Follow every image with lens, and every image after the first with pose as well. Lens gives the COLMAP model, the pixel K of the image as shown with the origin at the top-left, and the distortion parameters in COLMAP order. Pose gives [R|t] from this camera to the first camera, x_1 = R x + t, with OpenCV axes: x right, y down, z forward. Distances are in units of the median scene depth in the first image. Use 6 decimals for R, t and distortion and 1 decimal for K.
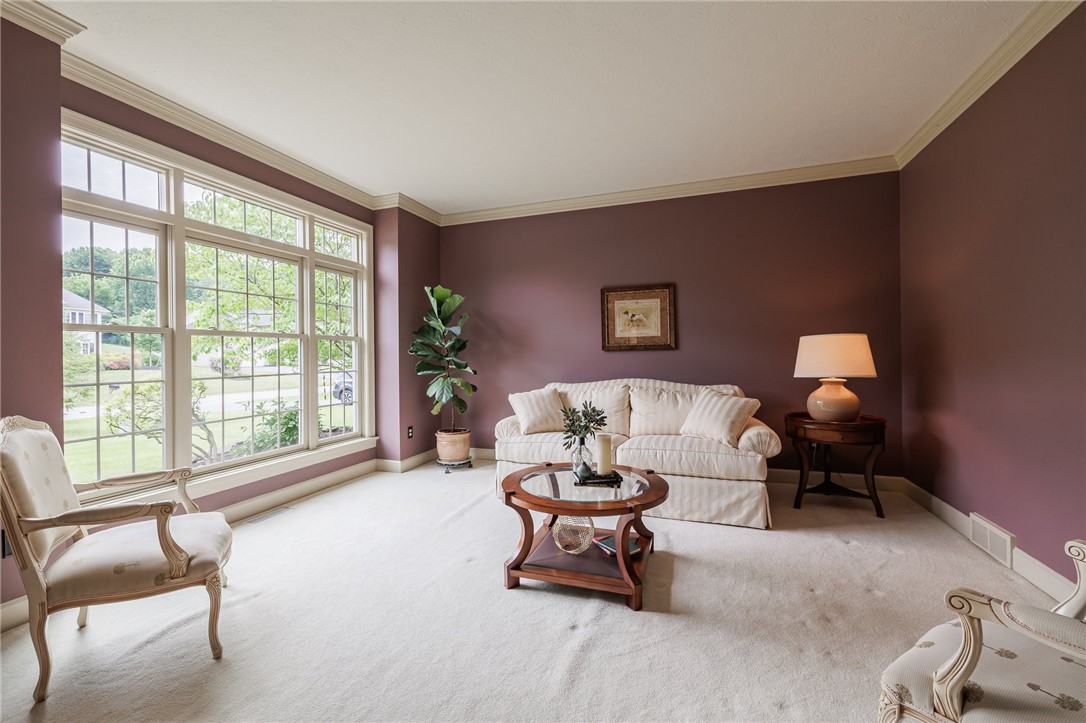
lens RADIAL K [[455.4, 0, 537.9], [0, 455.4, 353.8], [0, 0, 1]] dist [0.001748, -0.000249]
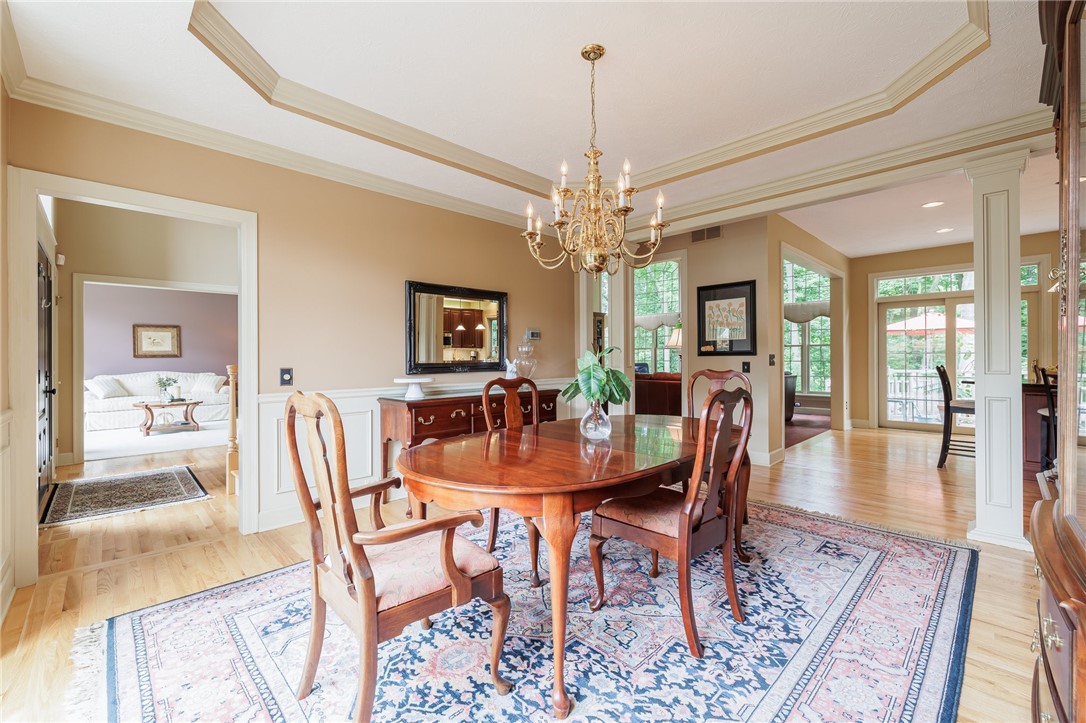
lens RADIAL K [[455.4, 0, 539.7], [0, 455.4, 356.2], [0, 0, 1]] dist [0.001748, -0.000249]
pose [[0.433904, 0.011469, 0.900886, -1.082337], [-0.000103, 0.999920, -0.012680, 0.014625], [-0.900959, 0.005409, 0.433870, -1.744402]]
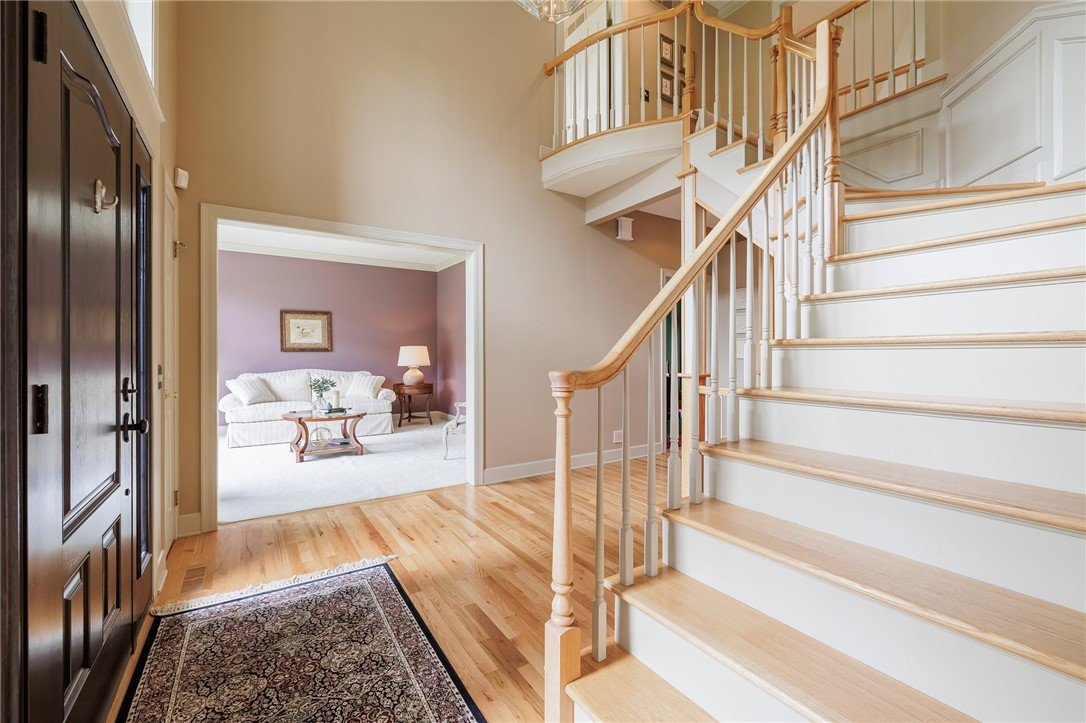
lens RADIAL K [[455.4, 0, 538.5], [0, 455.4, 355.8], [0, 0, 1]] dist [0.001748, -0.000249]
pose [[0.604593, 0.008999, 0.796484, -0.706935], [-0.007275, 0.999957, -0.005776, 0.012982], [-0.796502, -0.002302, 0.604632, -0.767140]]
